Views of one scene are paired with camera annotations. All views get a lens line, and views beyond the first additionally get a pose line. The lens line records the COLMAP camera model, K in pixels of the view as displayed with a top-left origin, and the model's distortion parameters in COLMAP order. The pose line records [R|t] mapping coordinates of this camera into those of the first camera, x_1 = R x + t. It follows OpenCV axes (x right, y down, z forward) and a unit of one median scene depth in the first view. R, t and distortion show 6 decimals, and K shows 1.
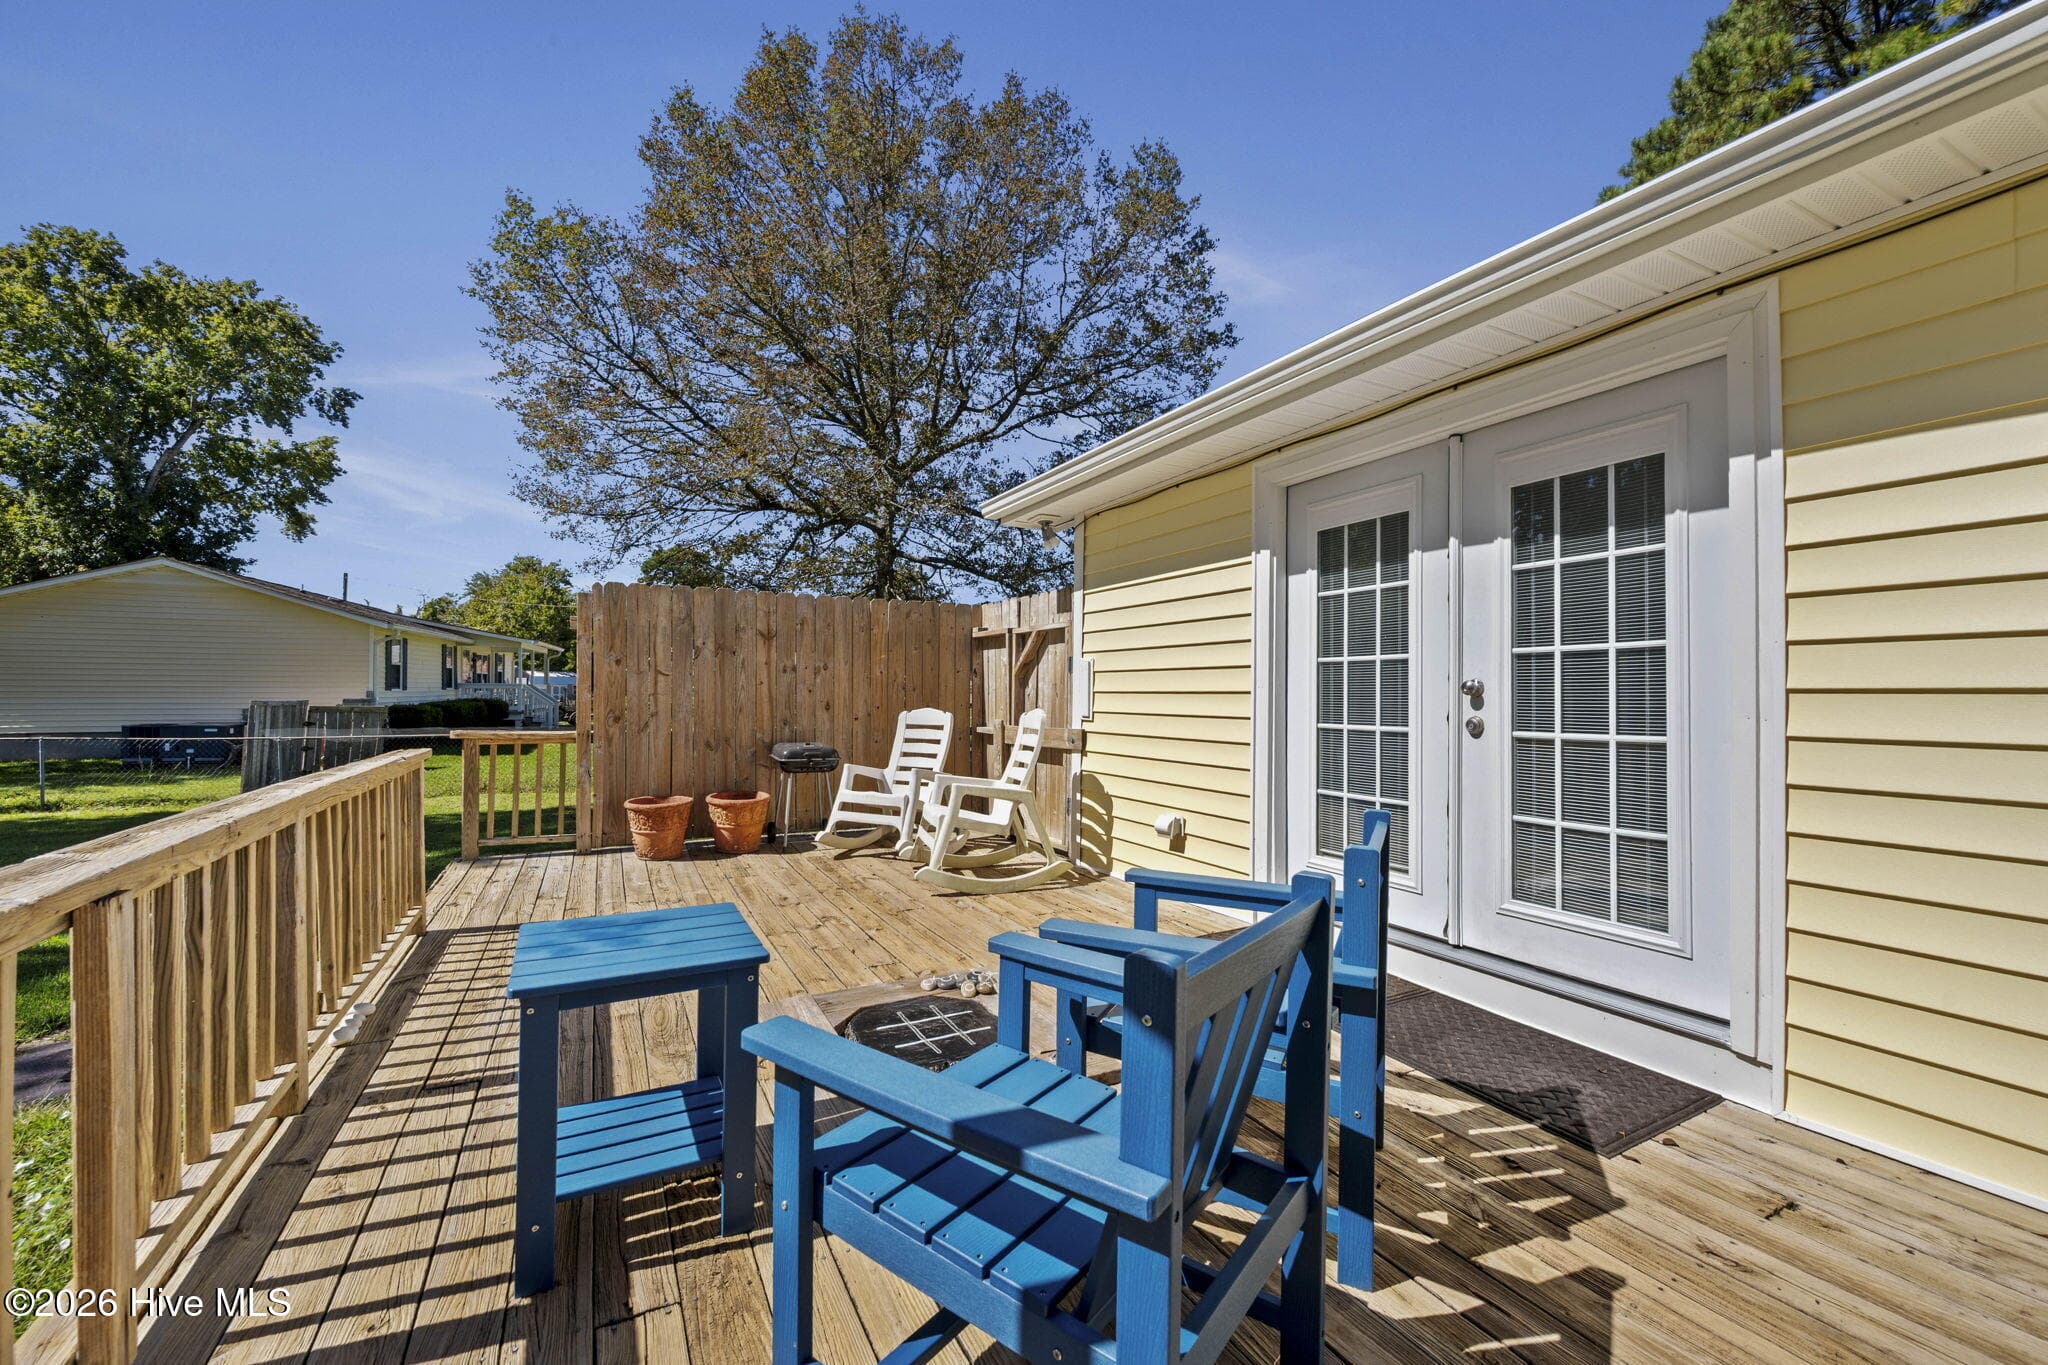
lens RADIAL K [[820.1, 0, 1024.0], [0, 820.1, 682.5], [0, 0, 1]] dist [0.000393, -0.000006]
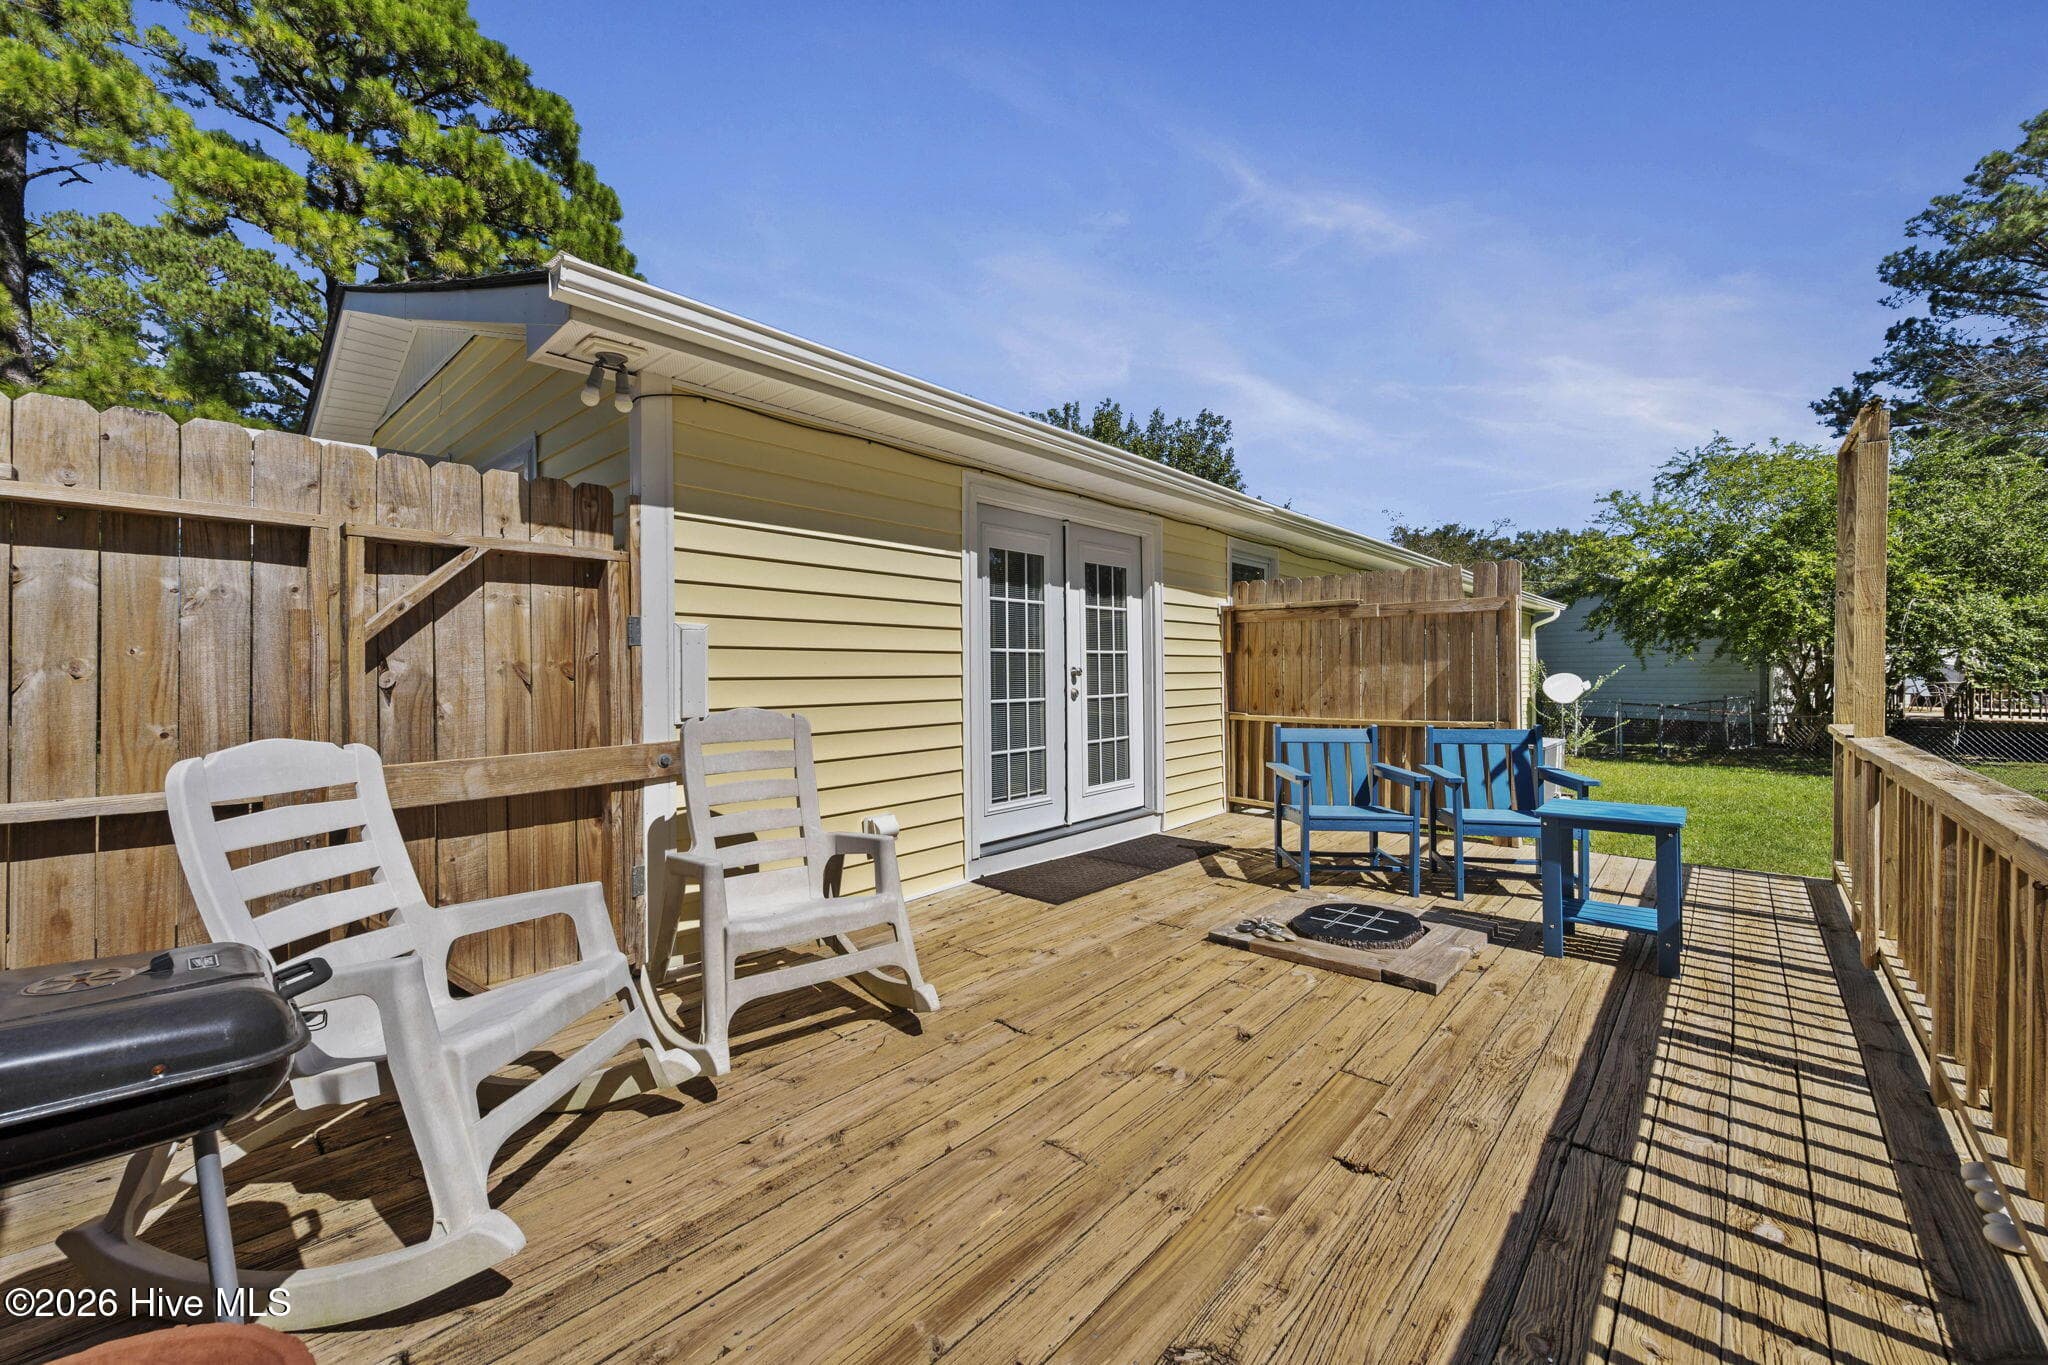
lens RADIAL K [[808.2, 0, 1023.5], [0, 808.2, 661.6], [0, 0, 1]] dist [-0.000106, 0.000136]
pose [[-0.354531, 0.008422, 0.935006, -1.027953], [-0.007702, 0.999899, -0.011927, 0.007111], [-0.935012, -0.011430, -0.354431, 1.739936]]
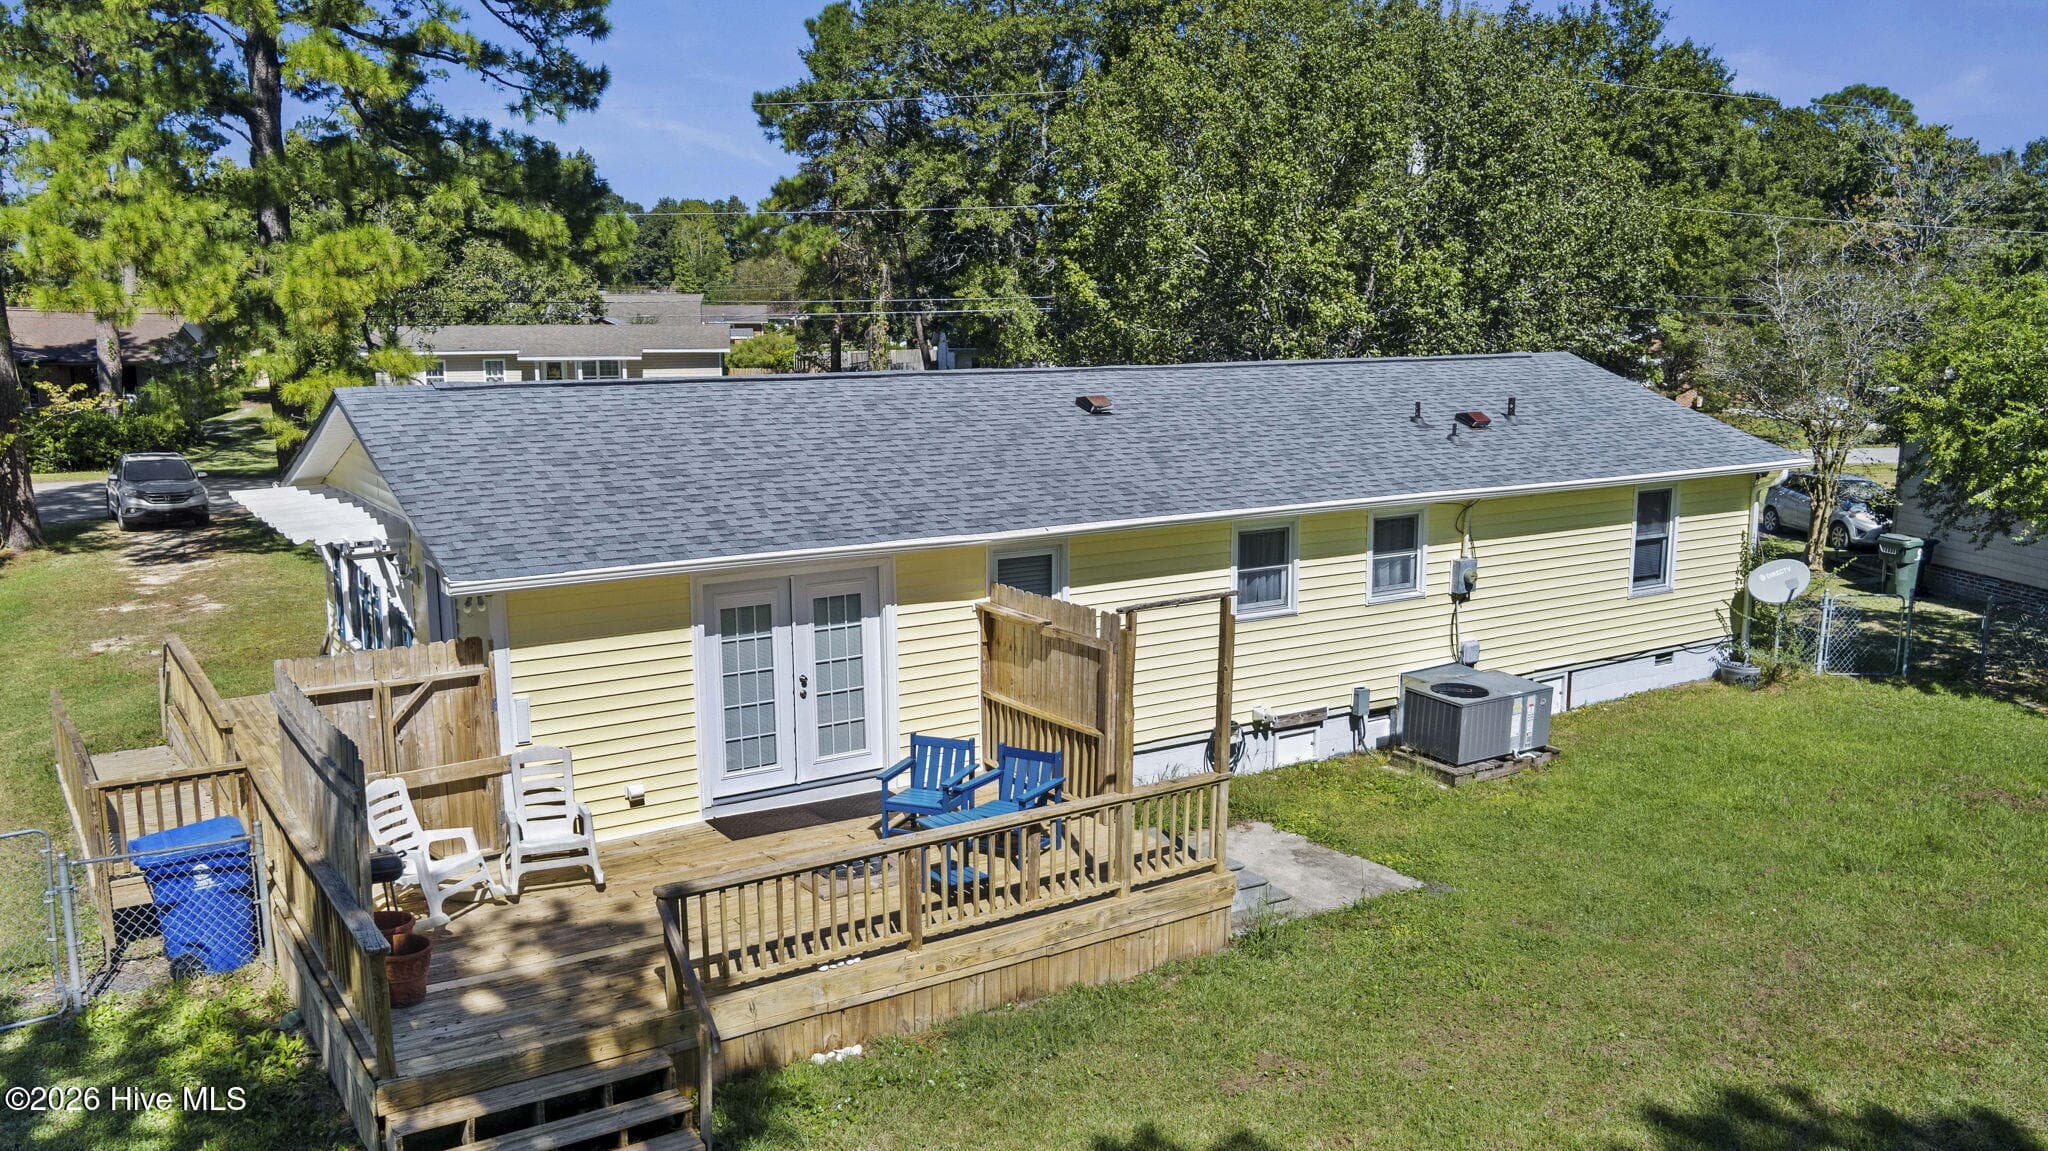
lens RADIAL K [[1662.0, 0, 1024.0], [0, 1662.0, 575.5], [0, 0, 1]] dist [-0.033718, 0.006277]
pose [[-0.096268, -0.176290, 0.979619, -4.391097], [-0.013428, 0.984331, 0.175818, -1.198665], [-0.995265, 0.003771, -0.097127, 0.841176]]
